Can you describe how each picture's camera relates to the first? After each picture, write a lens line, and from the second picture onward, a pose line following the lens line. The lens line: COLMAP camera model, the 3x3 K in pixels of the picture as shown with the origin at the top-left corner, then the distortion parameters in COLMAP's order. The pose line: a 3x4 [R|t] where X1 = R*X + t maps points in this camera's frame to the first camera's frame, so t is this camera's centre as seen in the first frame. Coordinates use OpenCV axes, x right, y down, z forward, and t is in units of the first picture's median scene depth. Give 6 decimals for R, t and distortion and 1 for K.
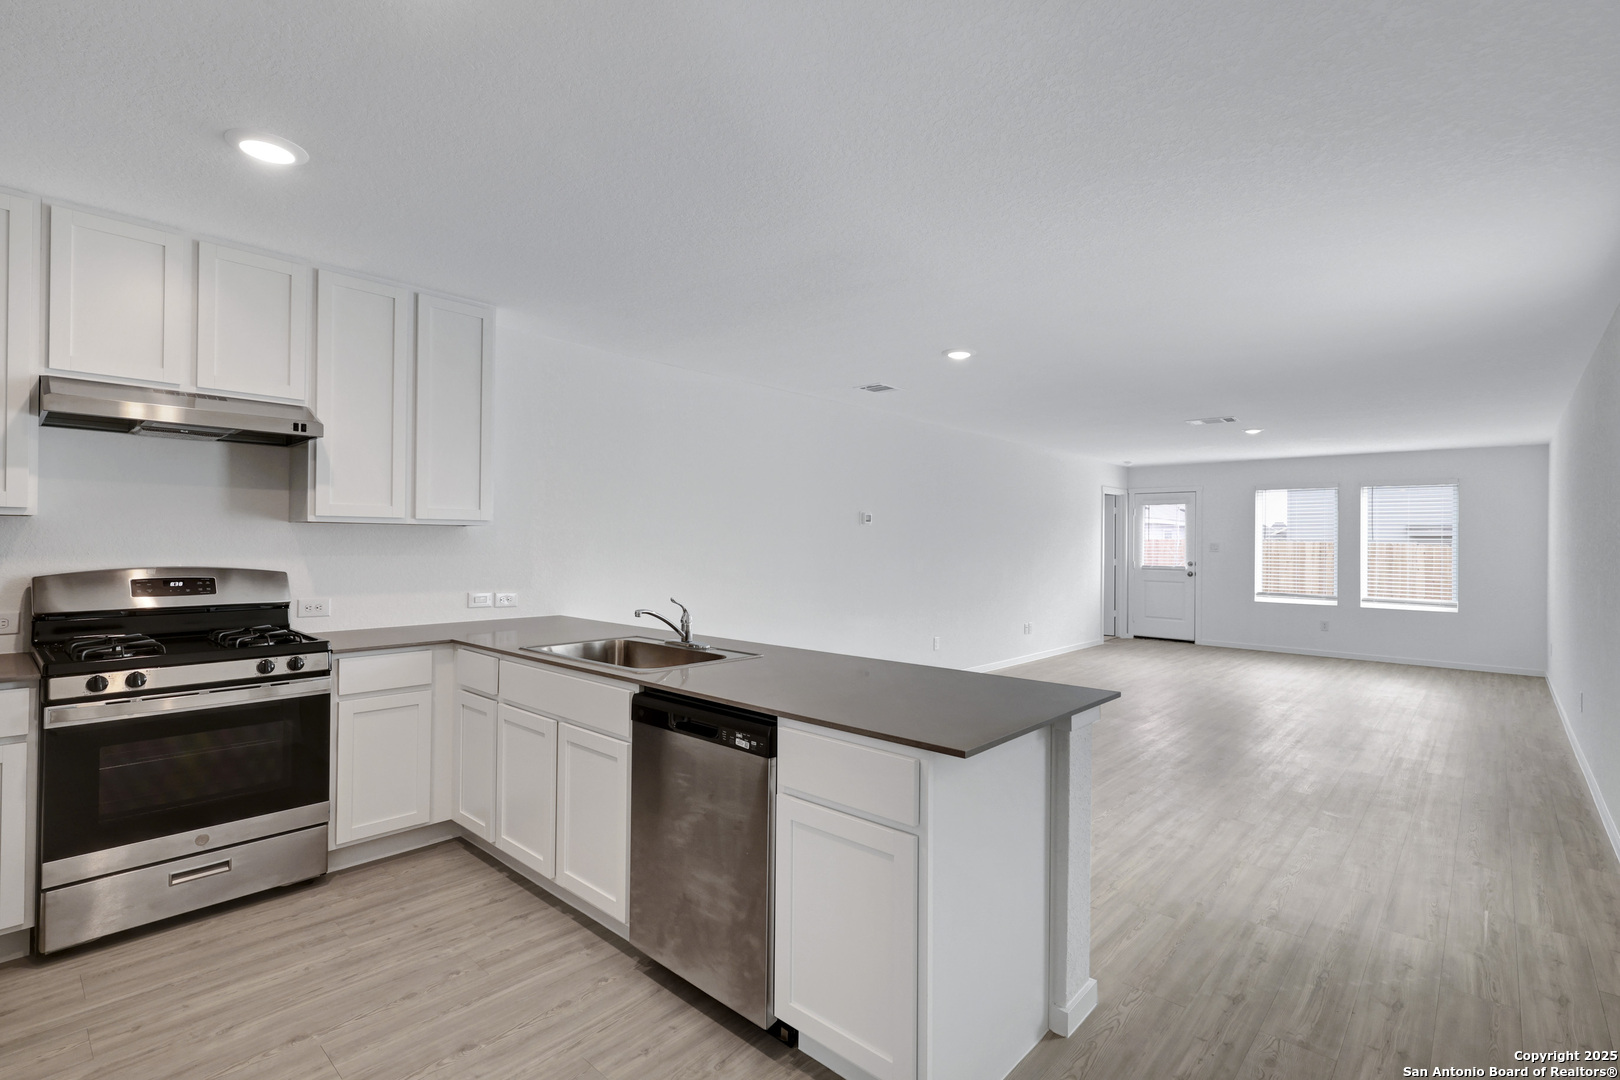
lens RADIAL K [[756.3, 0, 809.1], [0, 756.3, 539.8], [0, 0, 1]] dist [0.014845, 0.001530]
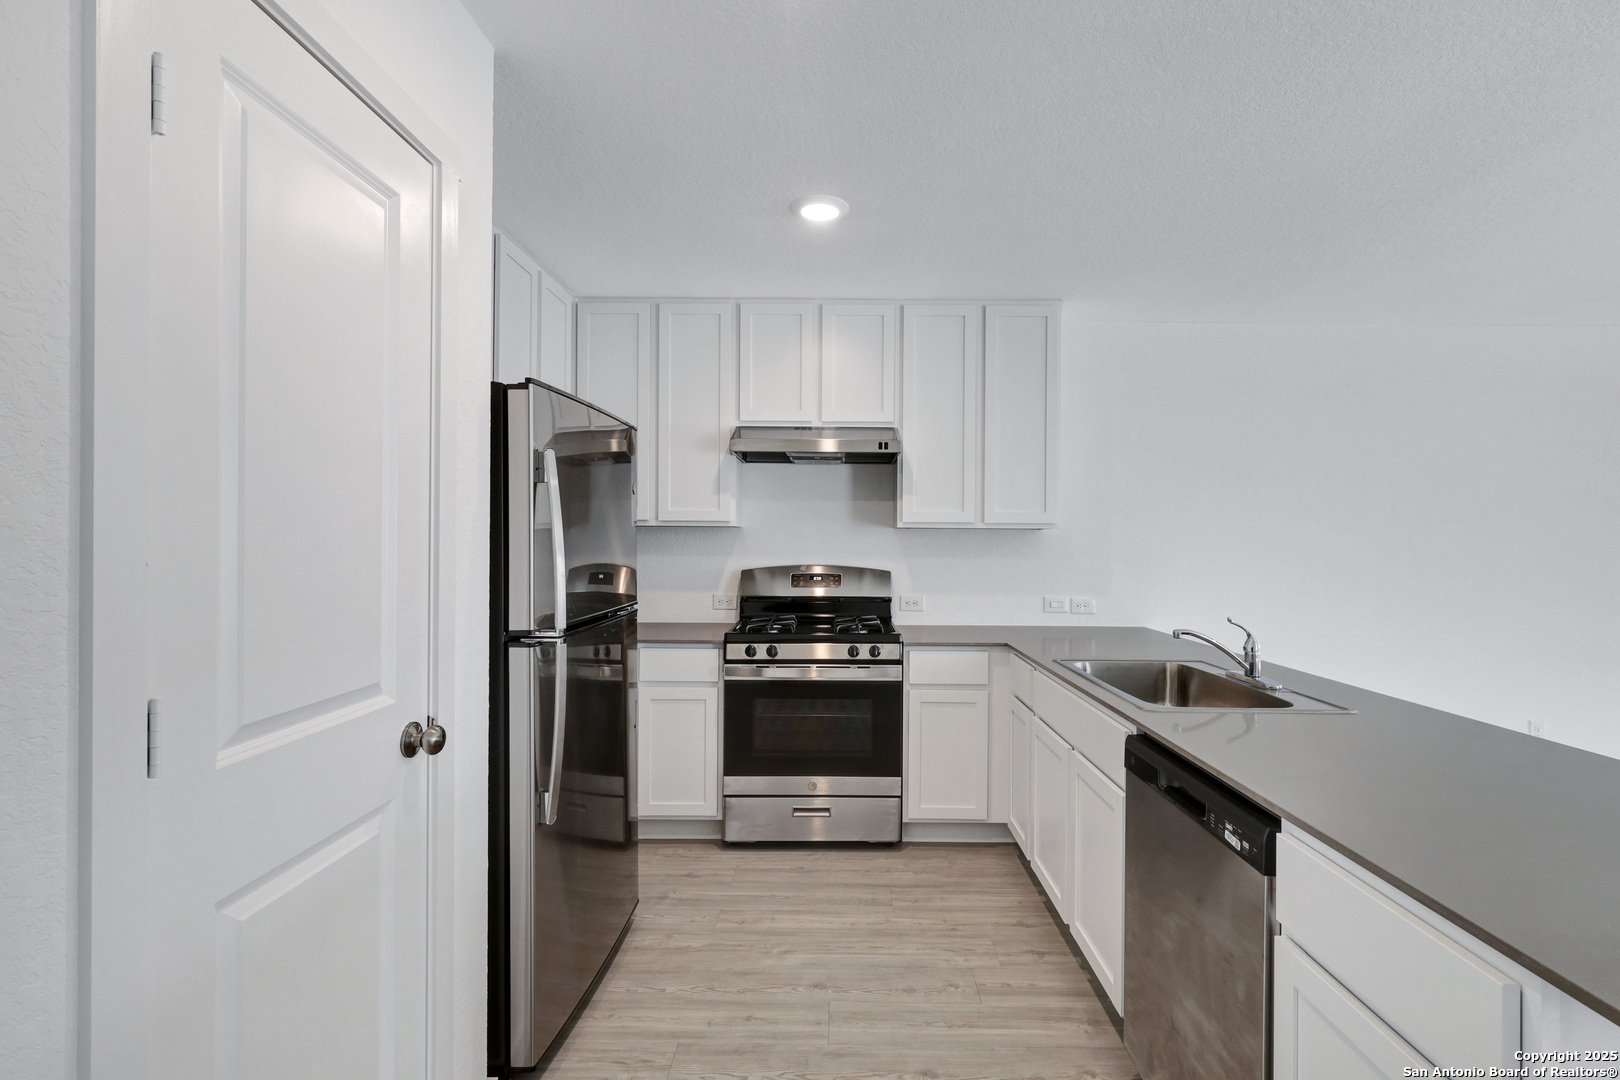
lens RADIAL K [[756.3, 0, 807.2], [0, 756.3, 542.0], [0, 0, 1]] dist [0.014845, 0.001530]
pose [[0.684516, -0.002209, -0.728994, 0.093791], [0.000775, 0.999997, -0.002303, 0.000334], [0.728997, 0.001011, 0.684516, 0.152708]]
